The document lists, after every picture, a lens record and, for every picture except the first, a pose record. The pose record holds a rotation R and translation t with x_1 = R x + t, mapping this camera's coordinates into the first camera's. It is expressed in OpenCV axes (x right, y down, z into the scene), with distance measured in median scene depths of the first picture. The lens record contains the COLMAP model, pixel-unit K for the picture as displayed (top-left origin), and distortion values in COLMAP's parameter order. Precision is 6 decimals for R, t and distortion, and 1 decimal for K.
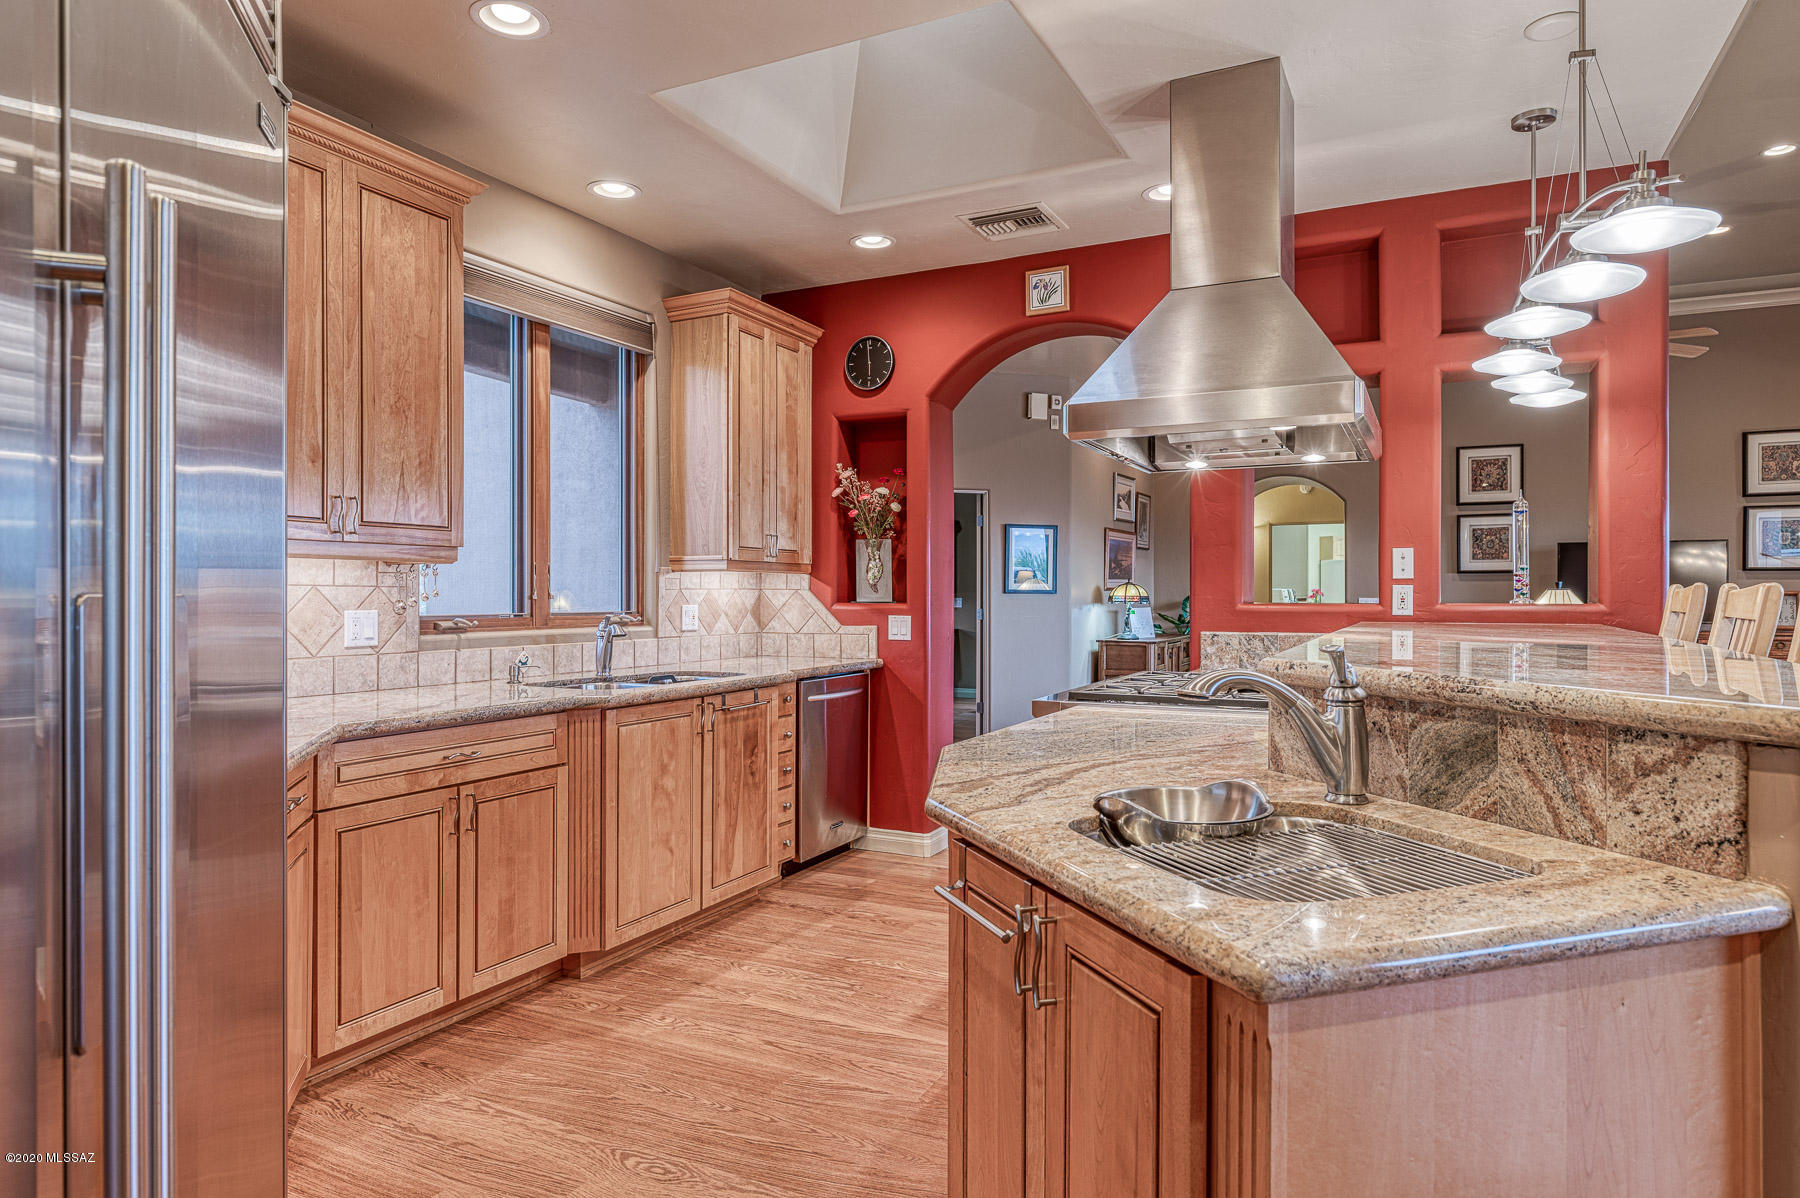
lens RADIAL K [[1056.5, 0, 896.1], [0, 1056.5, 597.8], [0, 0, 1]] dist [-0.015008, -0.000732]
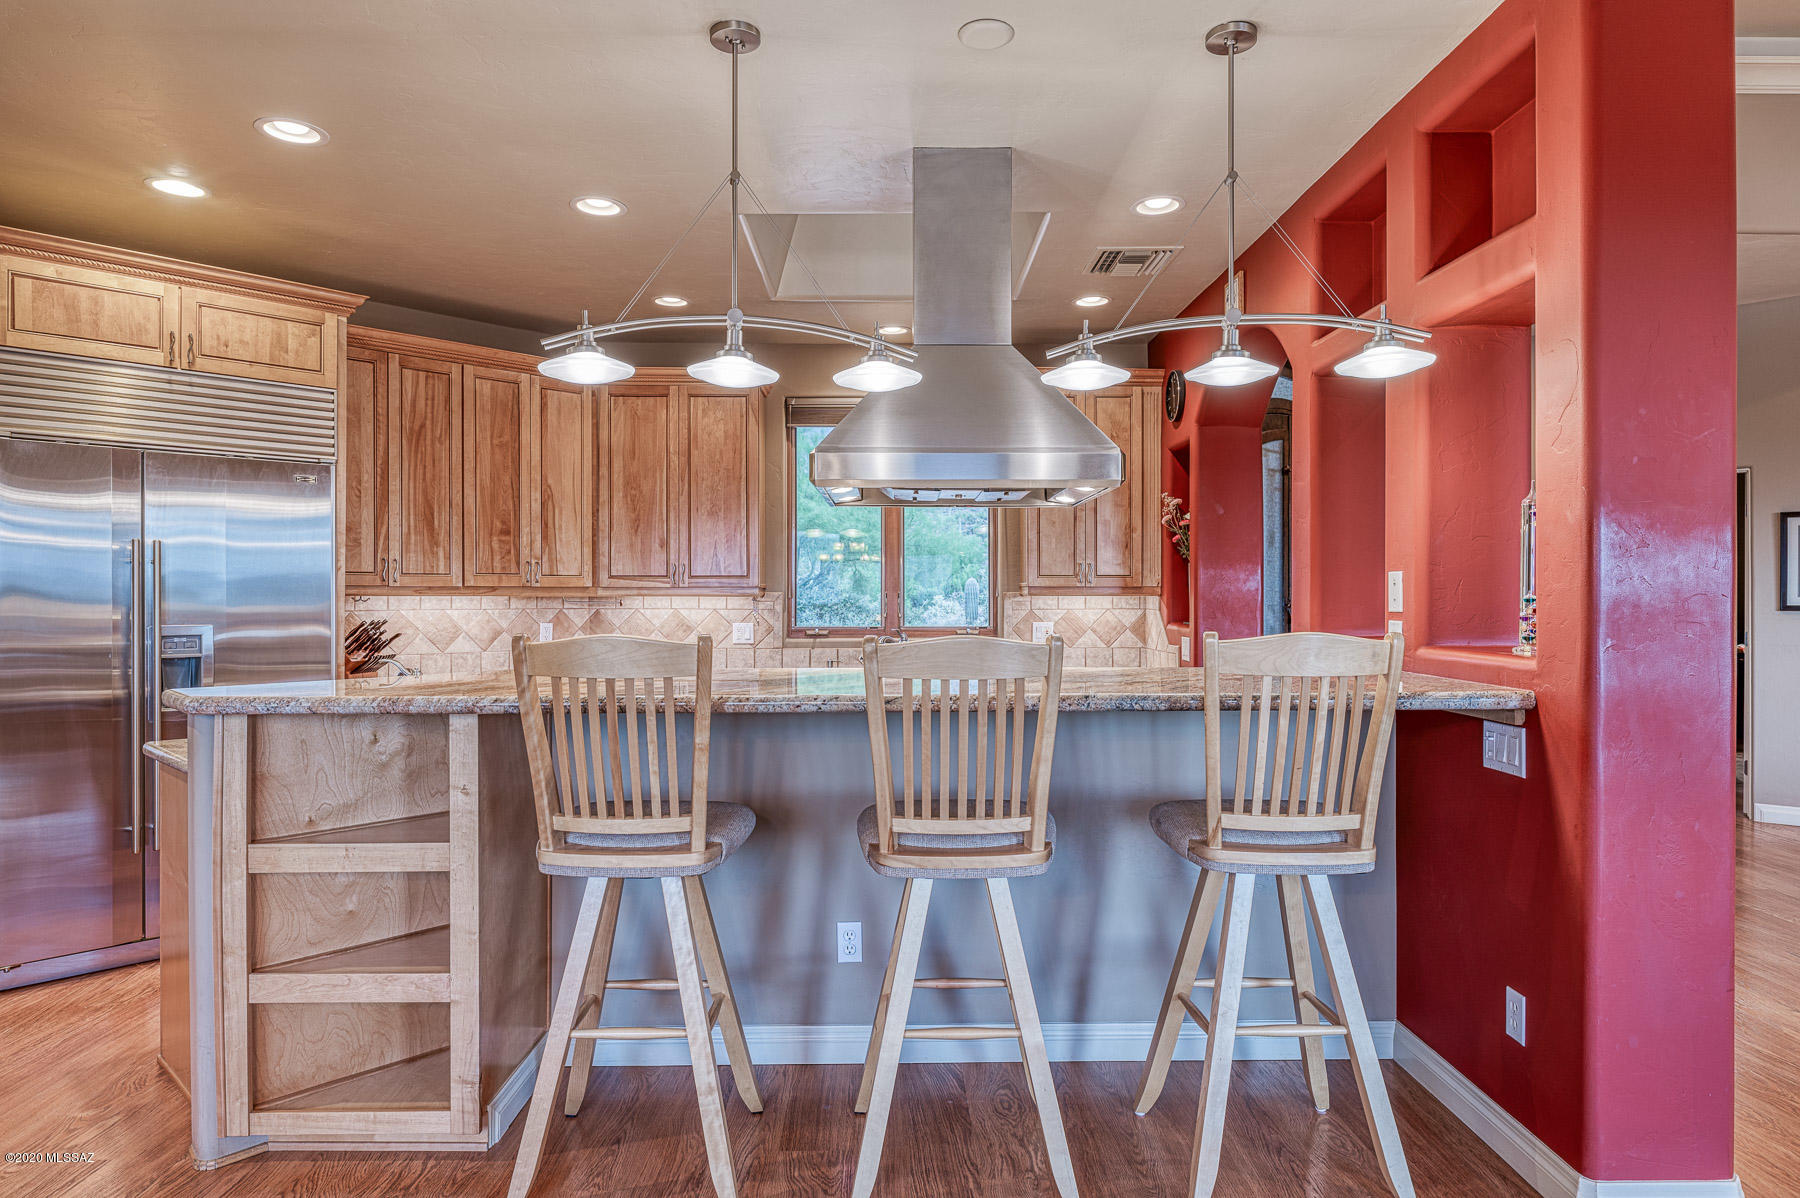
lens RADIAL K [[1056.5, 0, 897.7], [0, 1056.5, 597.2], [0, 0, 1]] dist [-0.015008, -0.000732]
pose [[0.464518, 0.002386, -0.885560, 1.150232], [-0.003065, 0.999995, 0.001087, -0.033125], [0.885558, 0.002209, 0.464523, 0.398932]]
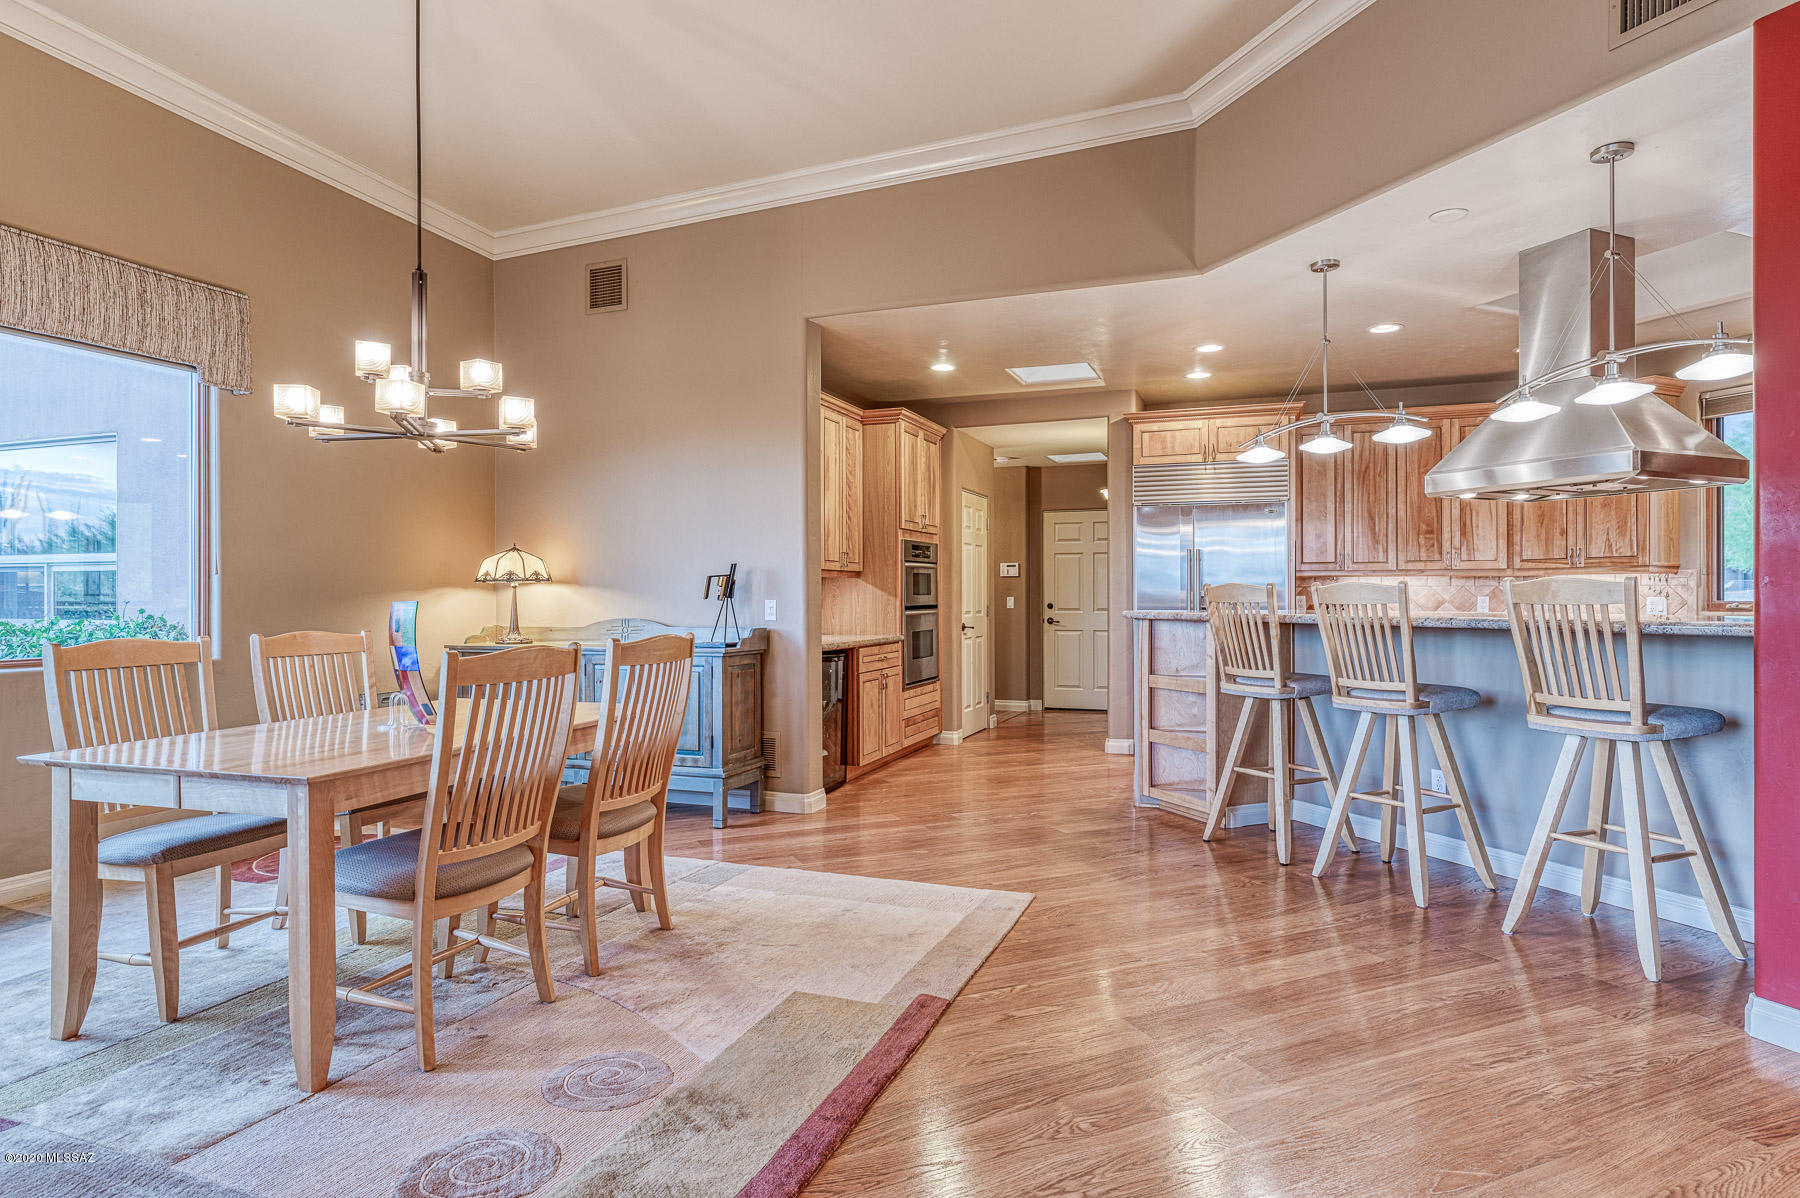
lens RADIAL K [[961.4, 0, 906.0], [0, 961.4, 595.3], [0, 0, 1]] dist [0.000057, -0.001092]
pose [[-0.640180, 0.000820, -0.768224, 1.783682], [-0.003019, 0.999989, 0.003583, 0.005149], [0.768219, 0.004614, -0.640171, 1.051348]]
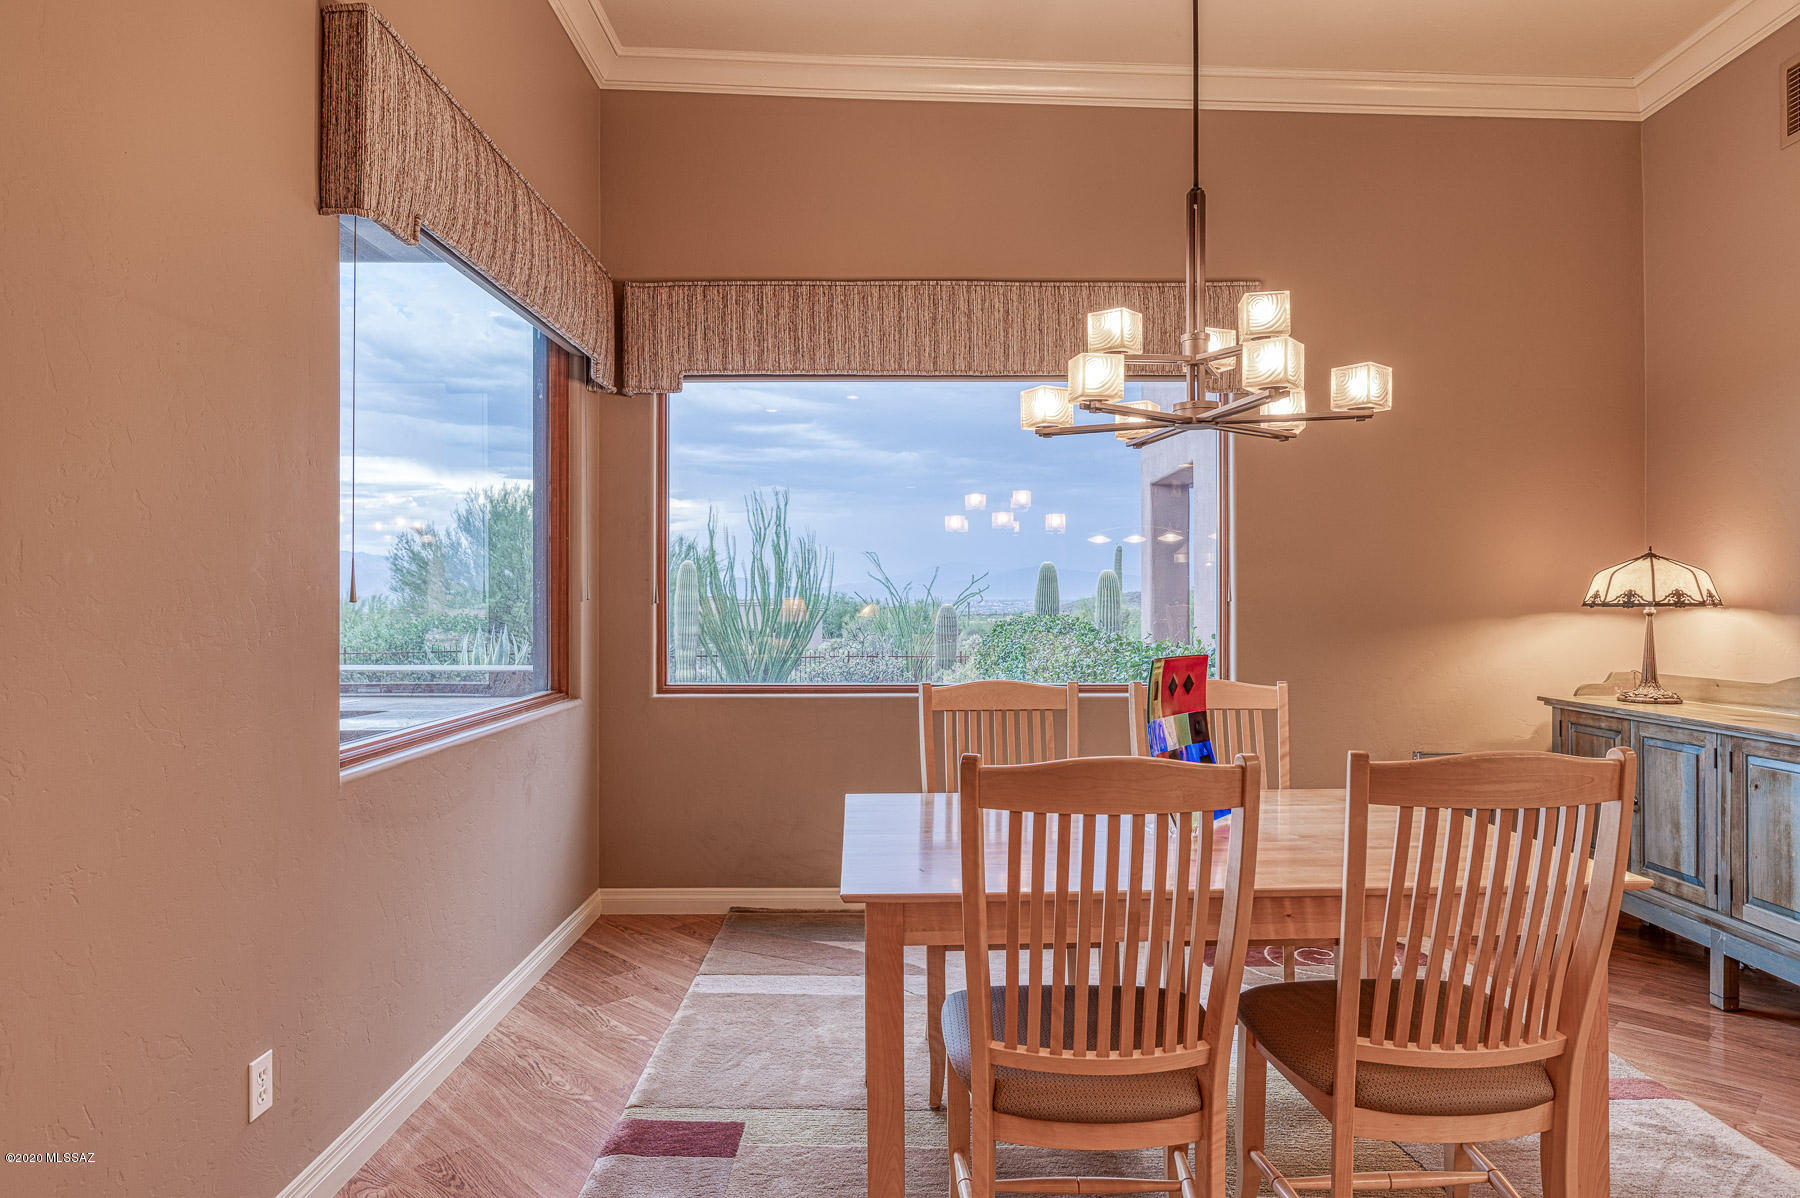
lens RADIAL K [[1056.5, 0, 907.1], [0, 1056.5, 595.1], [0, 0, 1]] dist [-0.015008, -0.000732]
pose [[-0.948900, -0.006845, 0.315502, 1.350087], [-0.007167, 0.999974, 0.000138, -0.017793], [-0.315494, -0.002130, -0.948925, 0.839188]]
